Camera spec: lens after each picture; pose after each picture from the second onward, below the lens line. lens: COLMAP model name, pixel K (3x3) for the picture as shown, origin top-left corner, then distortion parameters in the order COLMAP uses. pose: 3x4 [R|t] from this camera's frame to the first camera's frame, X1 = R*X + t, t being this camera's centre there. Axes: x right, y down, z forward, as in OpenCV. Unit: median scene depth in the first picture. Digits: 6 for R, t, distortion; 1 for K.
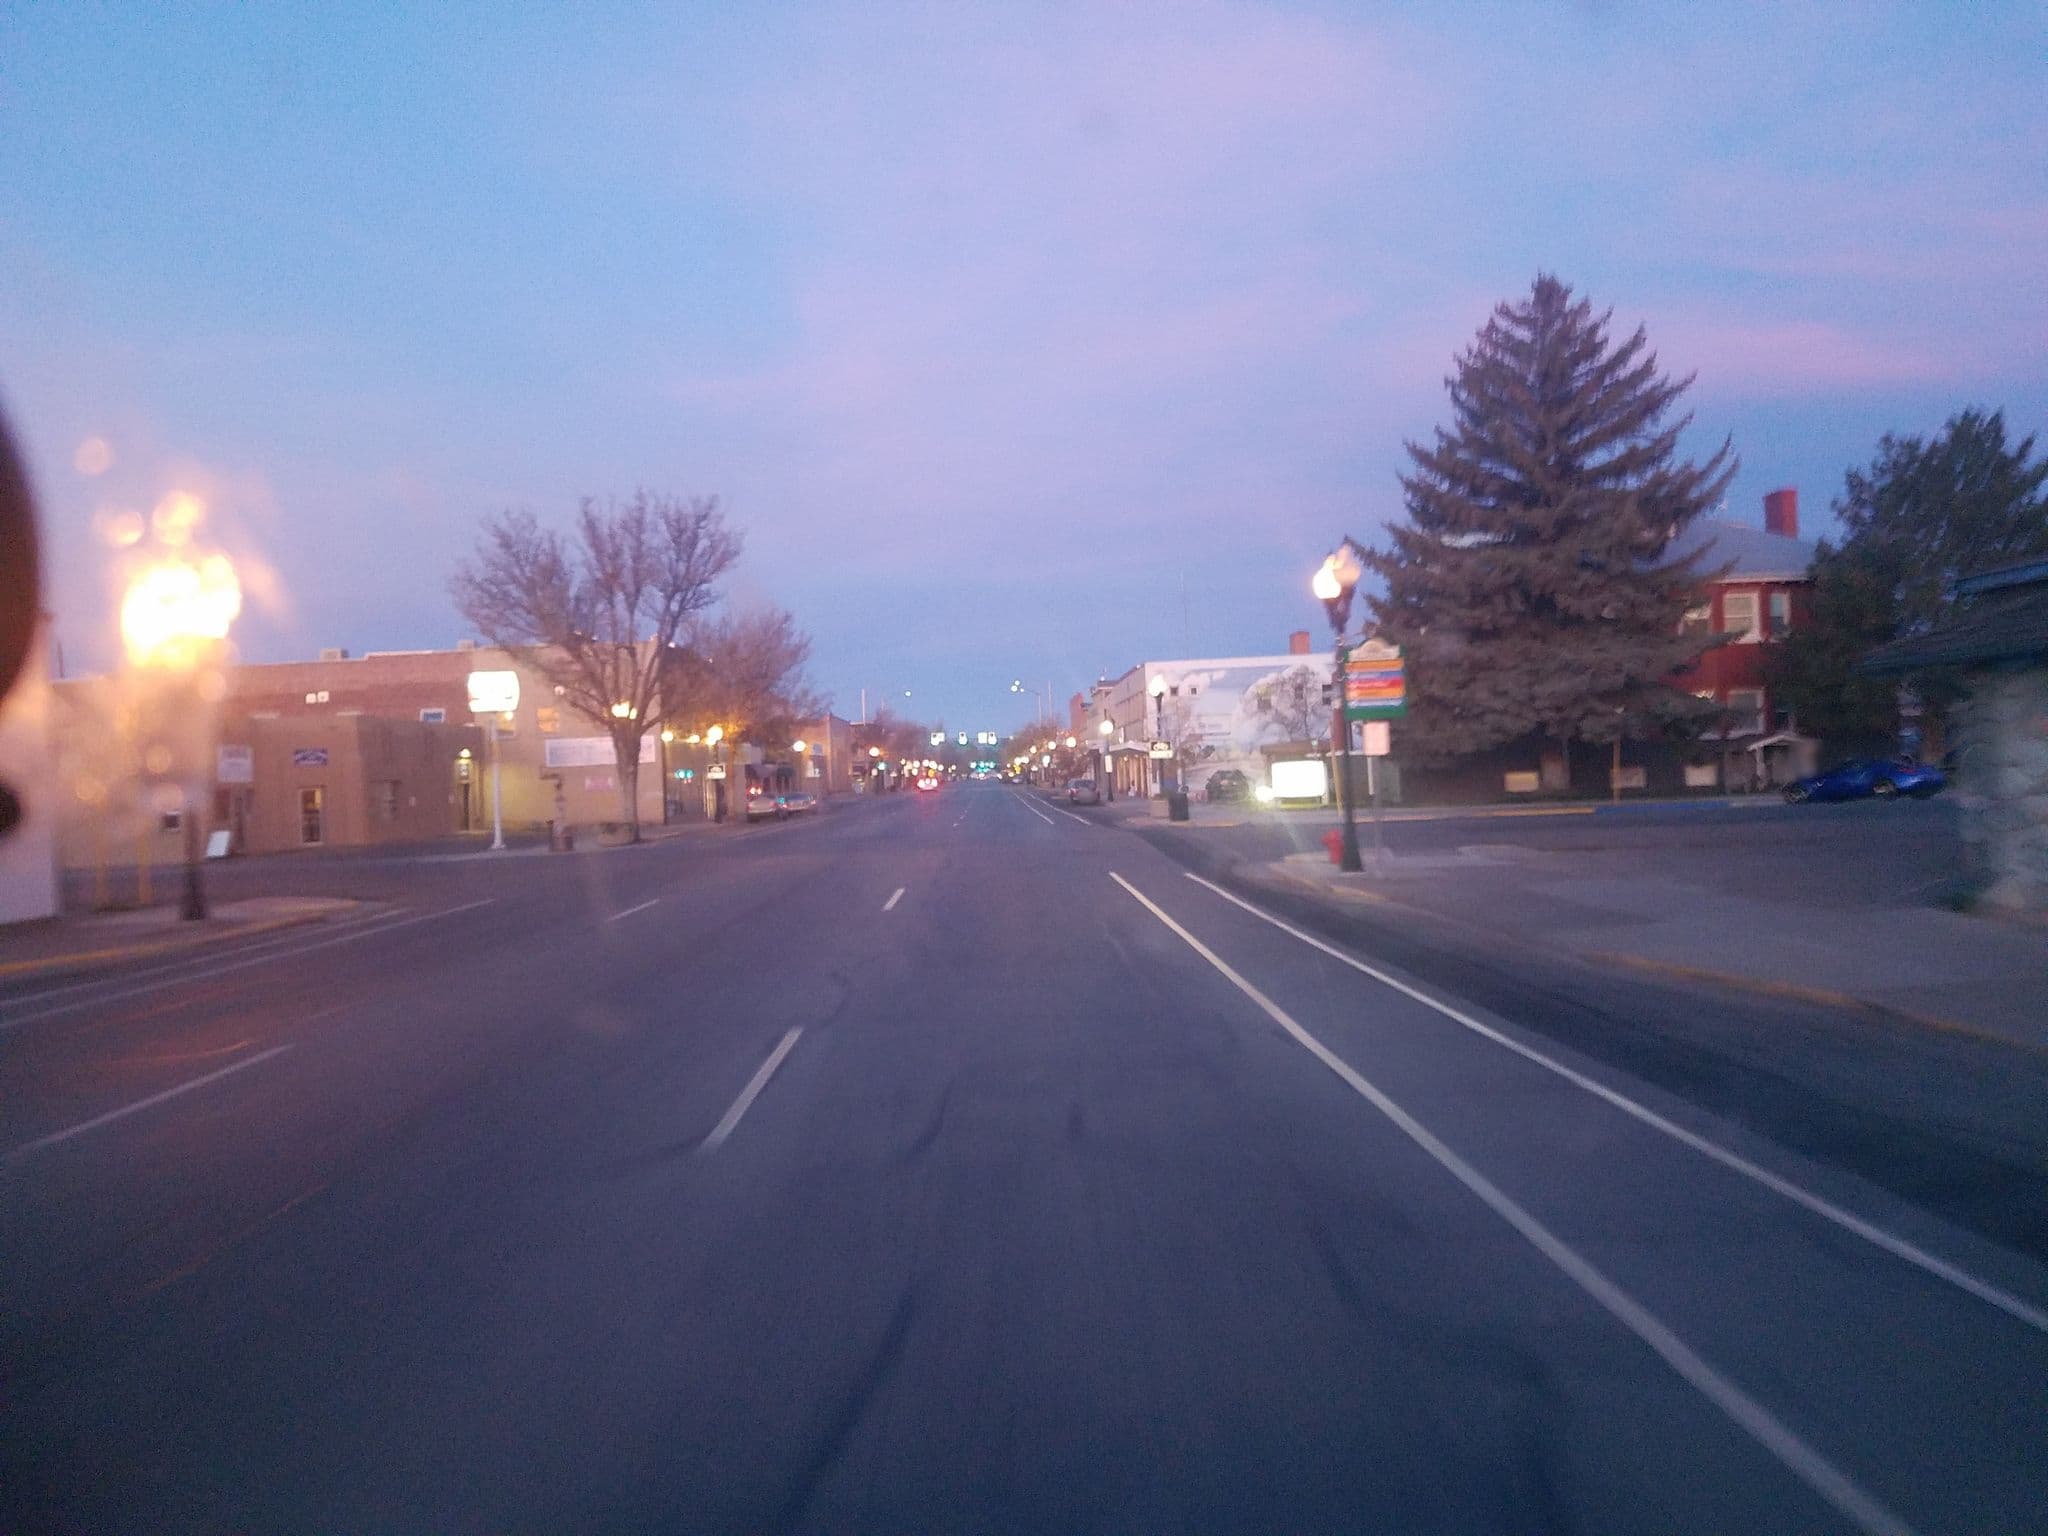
lens RADIAL K [[1742.3, 0, 1024.0], [0, 1742.3, 768.0], [0, 0, 1]] dist [0.000946, -0.000455]
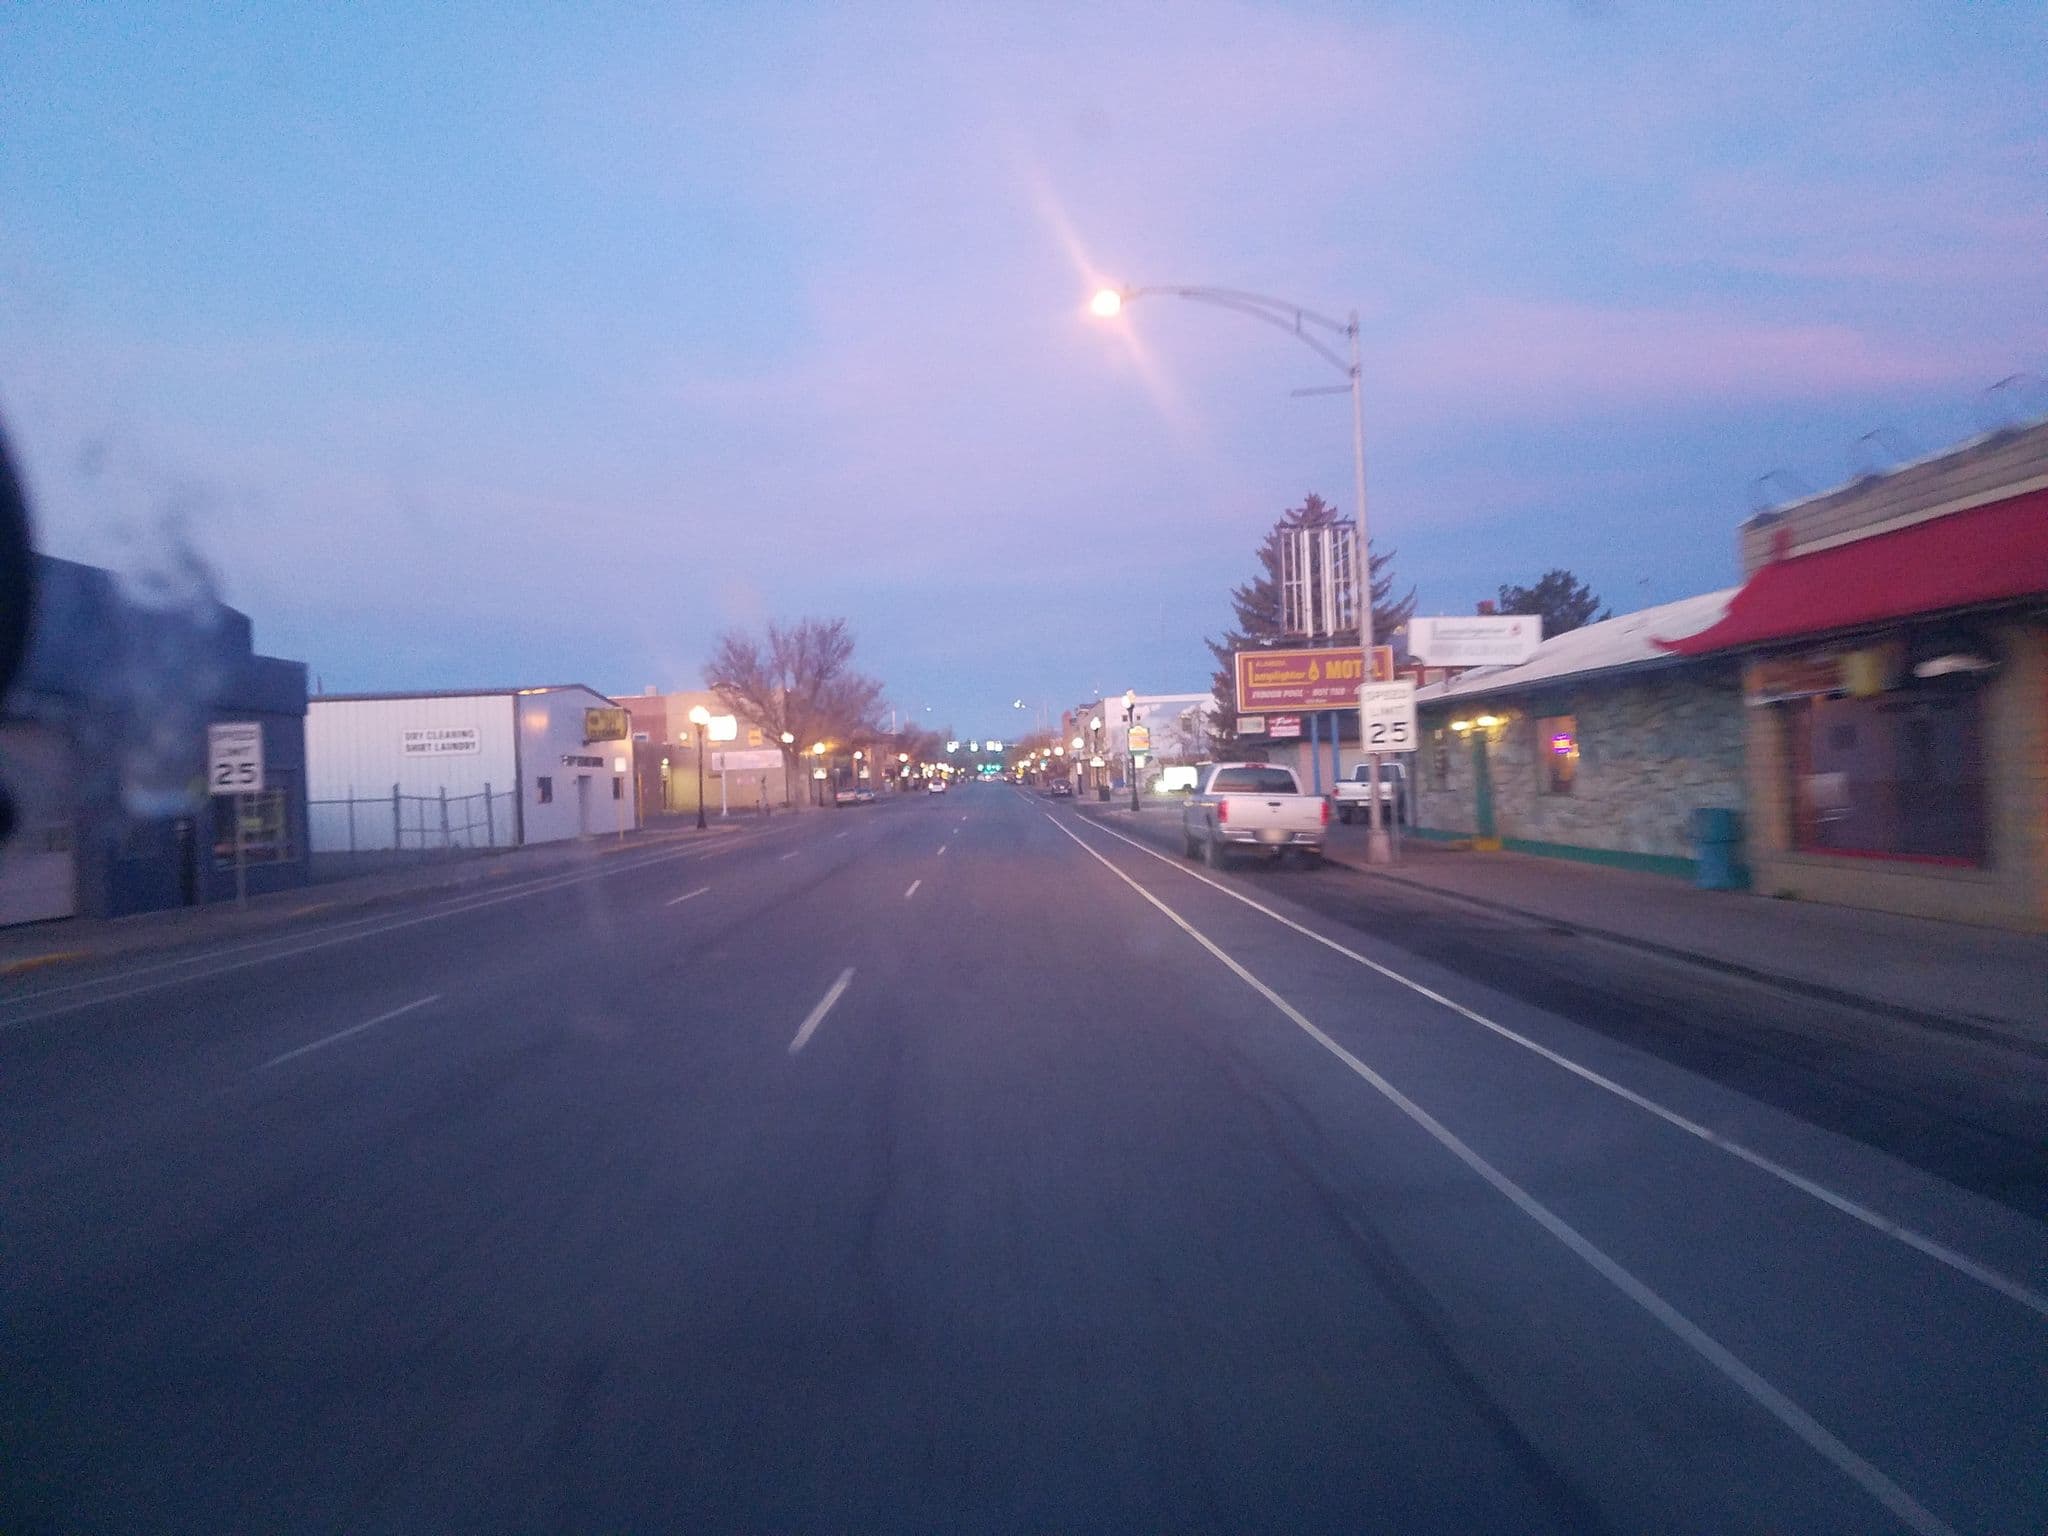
lens RADIAL K [[1742.3, 0, 1024.0], [0, 1742.3, 768.0], [0, 0, 1]] dist [0.000946, -0.000455]
pose [[0.999993, 0.001635, -0.003310, 0.007344], [-0.001639, 0.999998, -0.001363, -0.000616], [0.003308, 0.001368, 0.999994, -0.449145]]
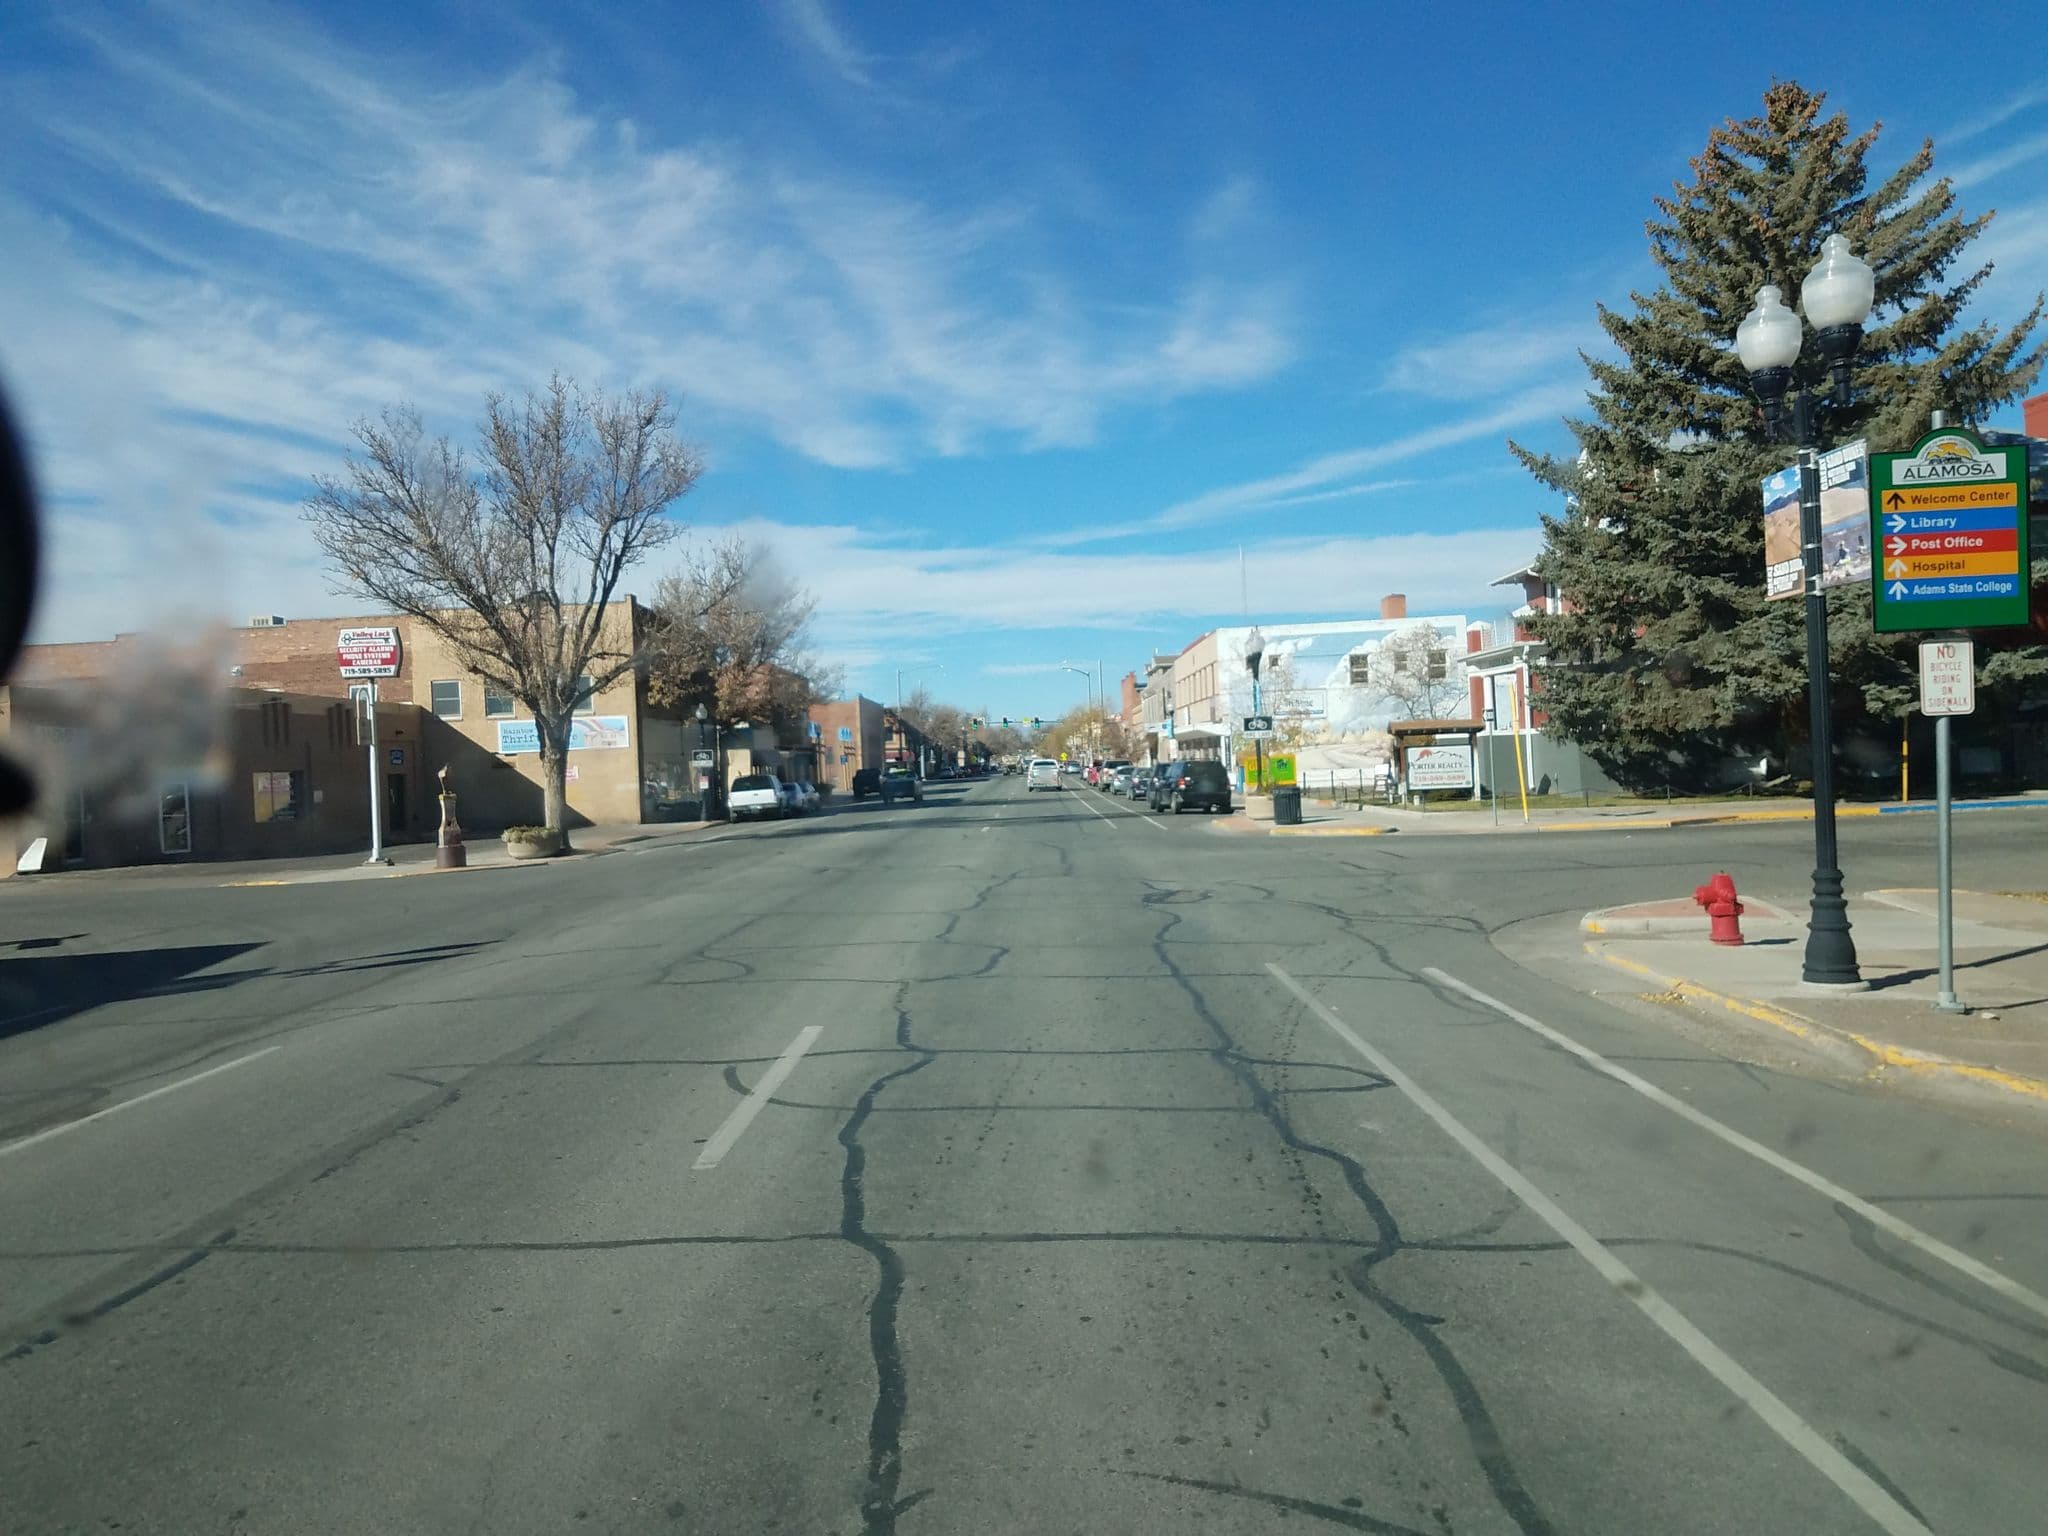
lens RADIAL K [[1742.3, 0, 1024.0], [0, 1742.3, 768.0], [0, 0, 1]] dist [0.000946, -0.000455]
pose [[0.999628, -0.002865, -0.027120, -0.001311], [0.003069, 0.999967, 0.007496, 0.000325], [0.027098, -0.007577, 0.999604, 0.152592]]
